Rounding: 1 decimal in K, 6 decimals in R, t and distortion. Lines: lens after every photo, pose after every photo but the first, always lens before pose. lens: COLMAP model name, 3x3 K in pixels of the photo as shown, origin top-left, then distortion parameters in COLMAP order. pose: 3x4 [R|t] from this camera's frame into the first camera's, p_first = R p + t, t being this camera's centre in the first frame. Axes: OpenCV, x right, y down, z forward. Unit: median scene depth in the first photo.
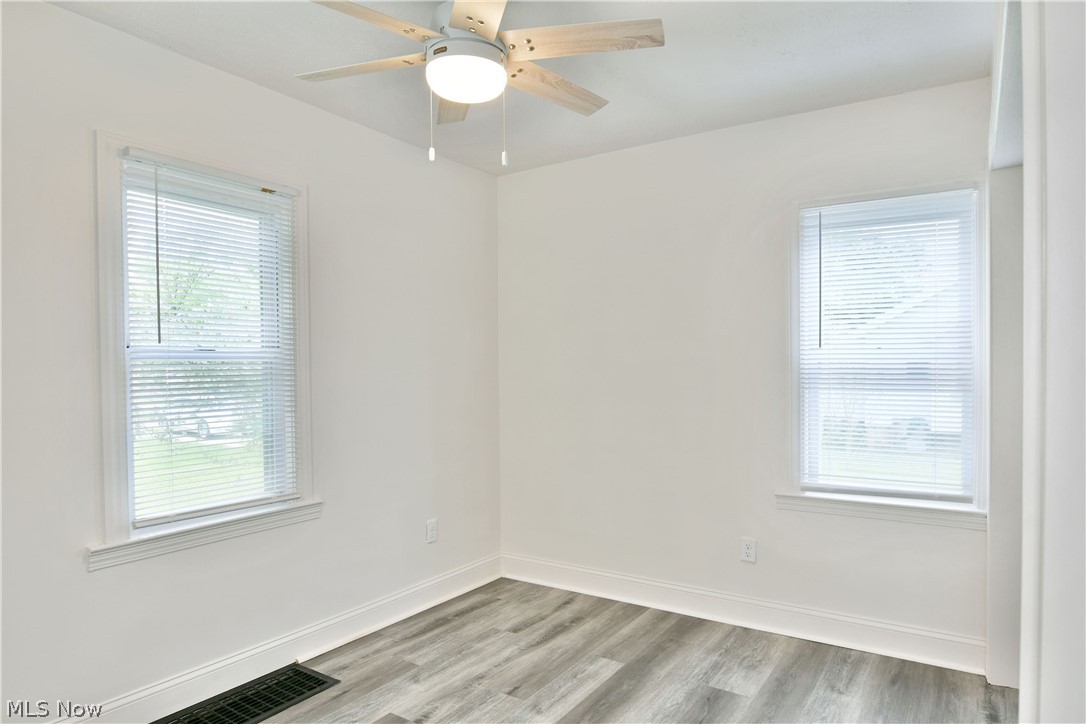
lens RADIAL K [[659.7, 0, 554.7], [0, 659.7, 394.2], [0, 0, 1]] dist [-0.014523, -0.002327]
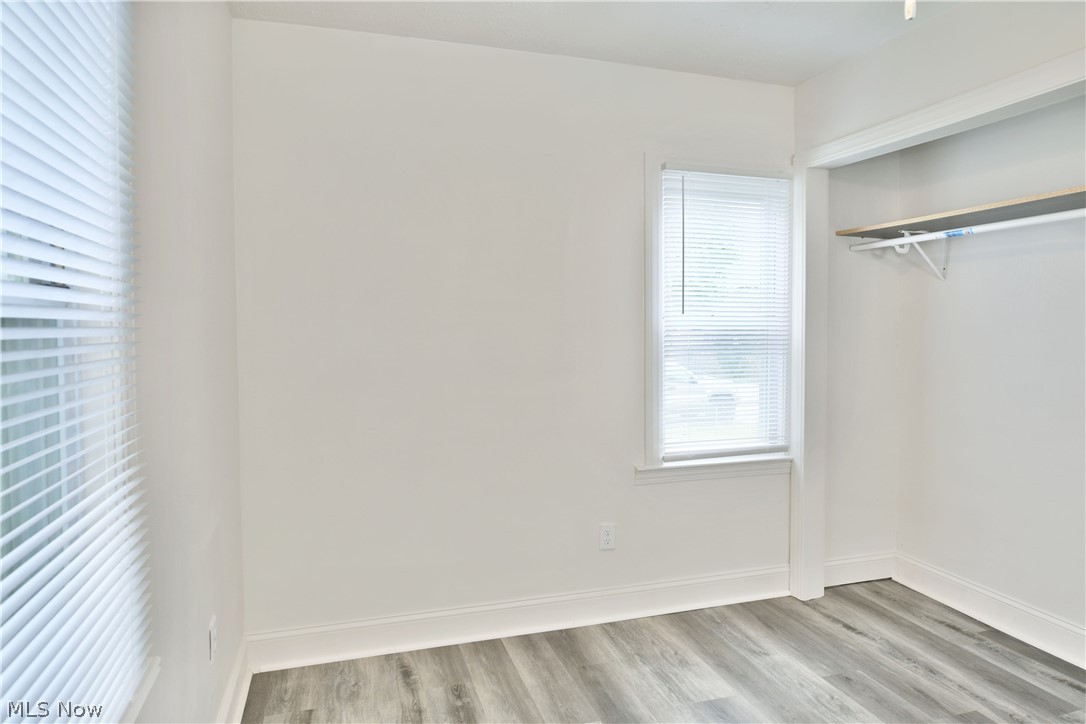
lens RADIAL K [[659.7, 0, 533.0], [0, 659.7, 357.5], [0, 0, 1]] dist [-0.014523, -0.002327]
pose [[0.645617, -0.028991, 0.763111, -0.525914], [0.025766, 0.999537, 0.016174, -0.029791], [-0.763226, 0.009221, 0.646066, 0.569860]]
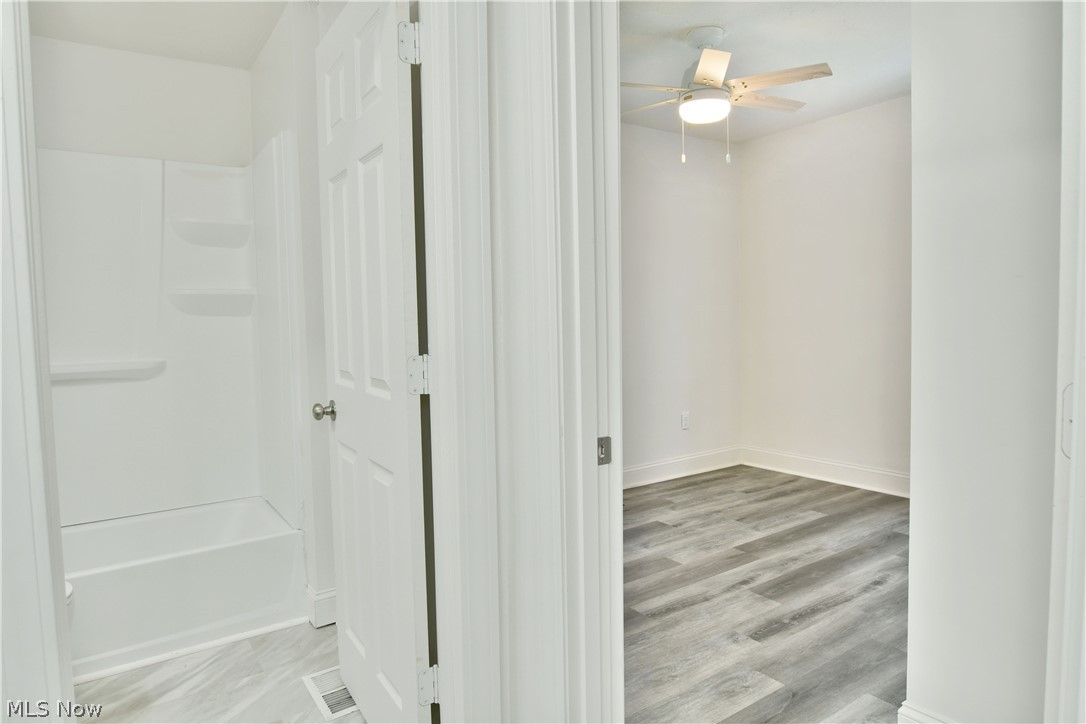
lens RADIAL K [[659.7, 0, 558.1], [0, 659.7, 369.9], [0, 0, 1]] dist [-0.014523, -0.002327]
pose [[0.927073, 0.010006, -0.374747, 0.096901], [0.004586, 0.999266, 0.038027, 0.063585], [0.374852, -0.036973, 0.926347, -0.441108]]
